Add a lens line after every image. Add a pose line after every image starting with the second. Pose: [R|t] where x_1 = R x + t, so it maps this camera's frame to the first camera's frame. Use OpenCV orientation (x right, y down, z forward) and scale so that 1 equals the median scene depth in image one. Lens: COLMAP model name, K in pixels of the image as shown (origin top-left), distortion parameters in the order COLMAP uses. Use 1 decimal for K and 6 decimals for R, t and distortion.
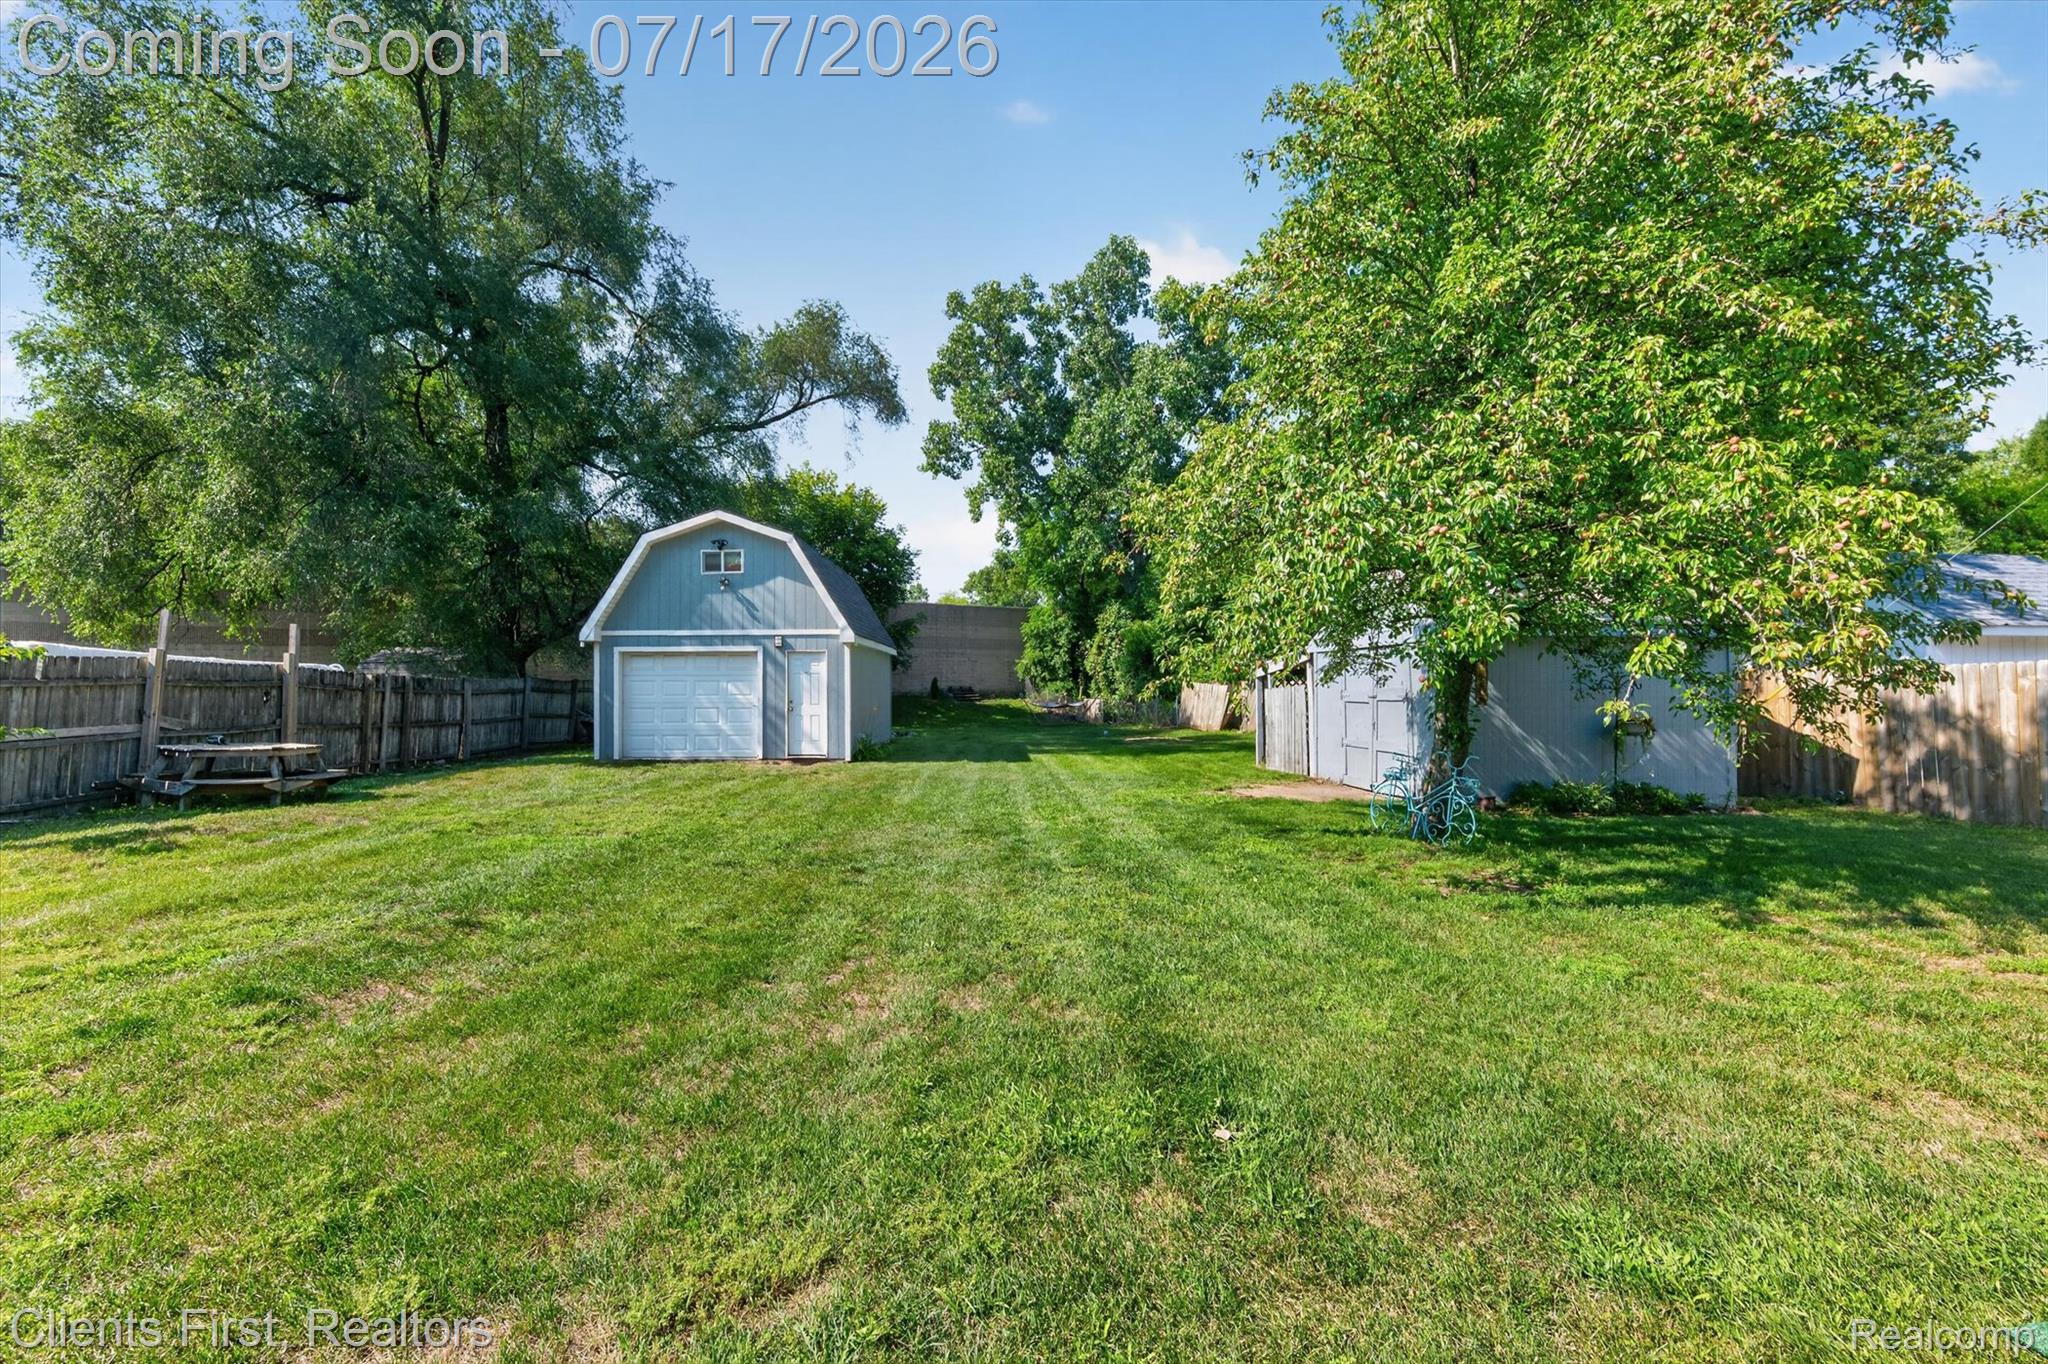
lens RADIAL K [[812.4, 0, 1019.3], [0, 812.4, 668.6], [0, 0, 1]] dist [-0.007502, 0.000654]
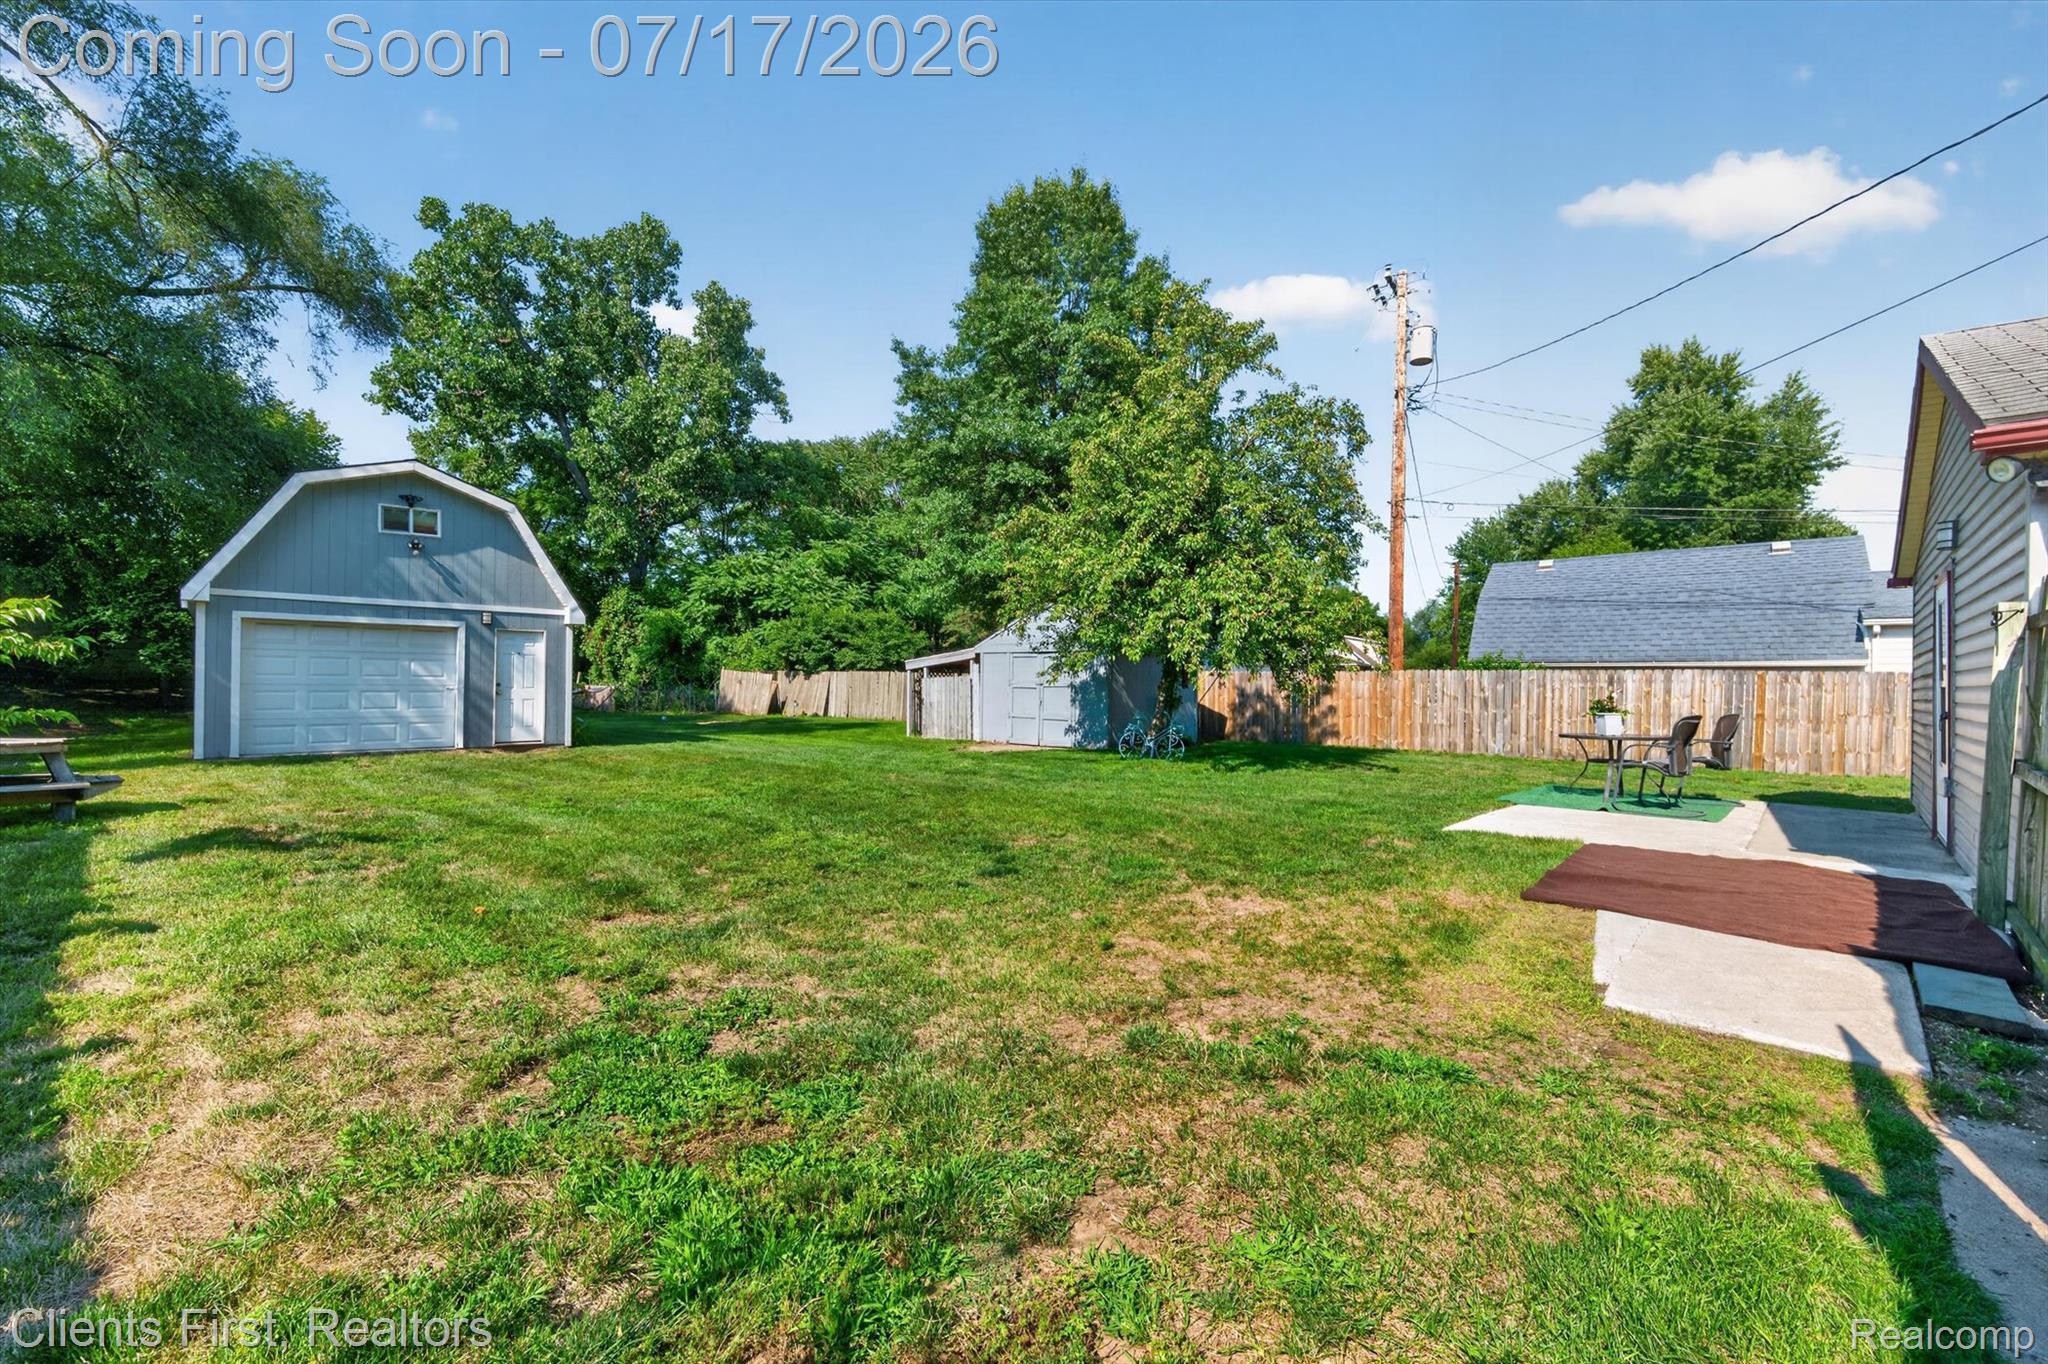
lens RADIAL K [[812.4, 0, 1007.4], [0, 812.4, 682.3], [0, 0, 1]] dist [-0.007502, 0.000654]
pose [[0.721523, 0.012097, 0.692285, -0.501699], [-0.032169, 0.999353, 0.016065, 0.005257], [-0.691643, -0.033862, 0.721446, -0.061356]]
